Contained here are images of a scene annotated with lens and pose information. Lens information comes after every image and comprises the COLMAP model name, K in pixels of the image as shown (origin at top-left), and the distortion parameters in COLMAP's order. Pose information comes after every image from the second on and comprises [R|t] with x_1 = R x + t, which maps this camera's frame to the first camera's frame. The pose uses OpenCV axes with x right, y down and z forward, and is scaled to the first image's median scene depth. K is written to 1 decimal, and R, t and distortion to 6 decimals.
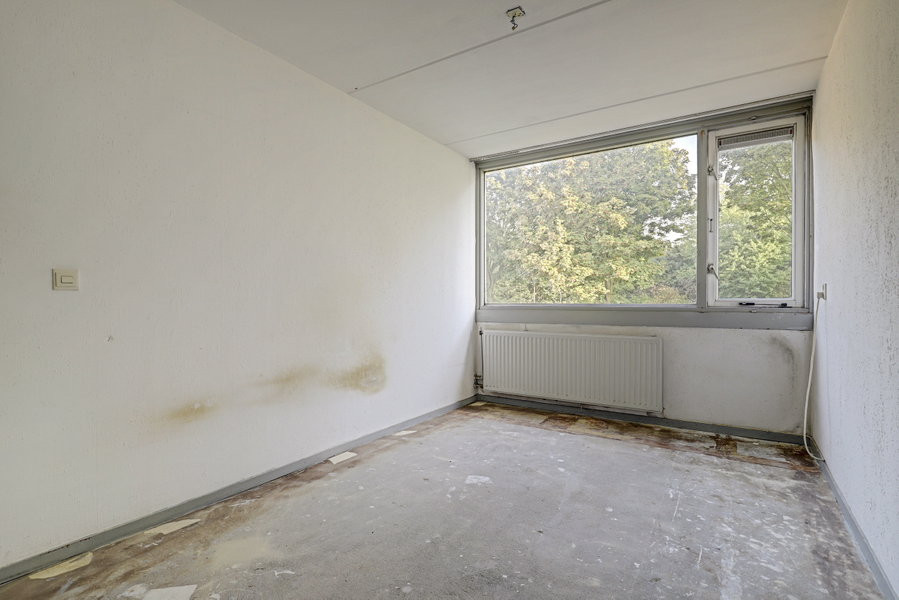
lens RADIAL K [[446.8, 0, 447.9], [0, 446.8, 304.9], [0, 0, 1]] dist [0.002558, -0.000758]
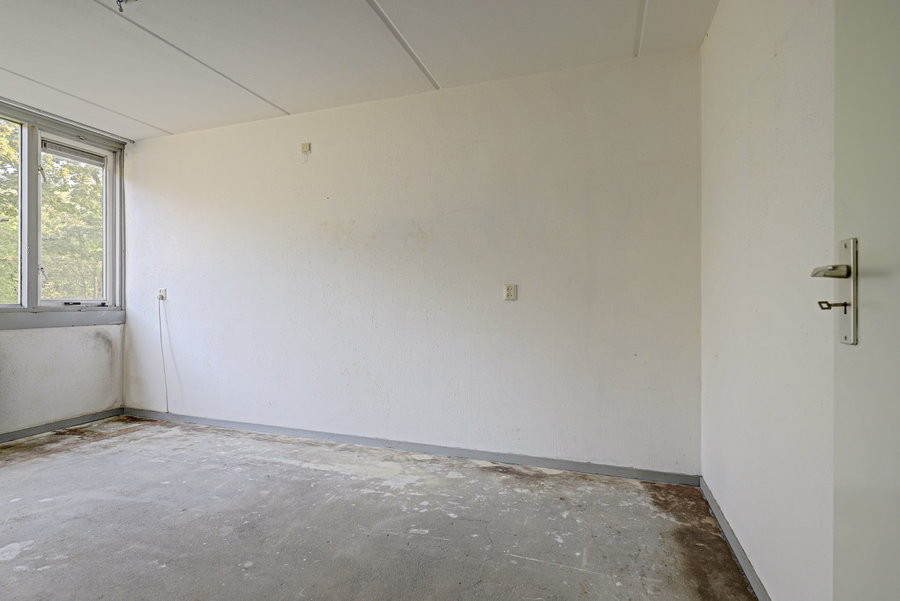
lens RADIAL K [[447.3, 0, 441.8], [0, 447.3, 299.4], [0, 0, 1]] dist [0.002558, -0.000758]
pose [[-0.224520, 0.002211, 0.974467, -0.863717], [0.007164, 0.999974, -0.000618, -0.007524], [-0.974443, 0.006843, -0.224531, 0.528519]]
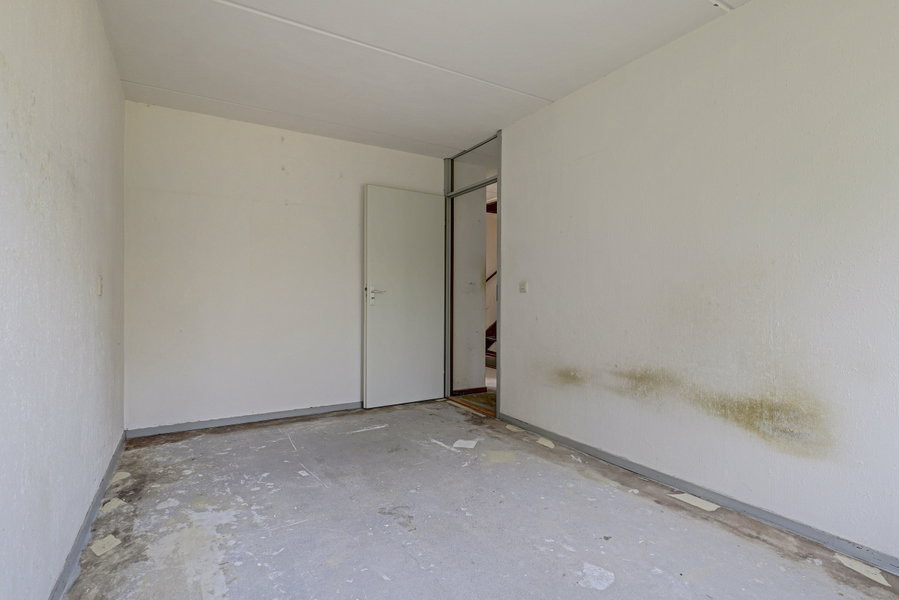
lens RADIAL K [[446.8, 0, 445.0], [0, 446.8, 300.7], [0, 0, 1]] dist [0.002558, -0.000758]
pose [[-0.449732, 0.007534, -0.893132, 0.809006], [-0.009213, 0.999872, 0.013073, -0.015348], [0.893116, 0.014108, -0.449605, 1.193351]]
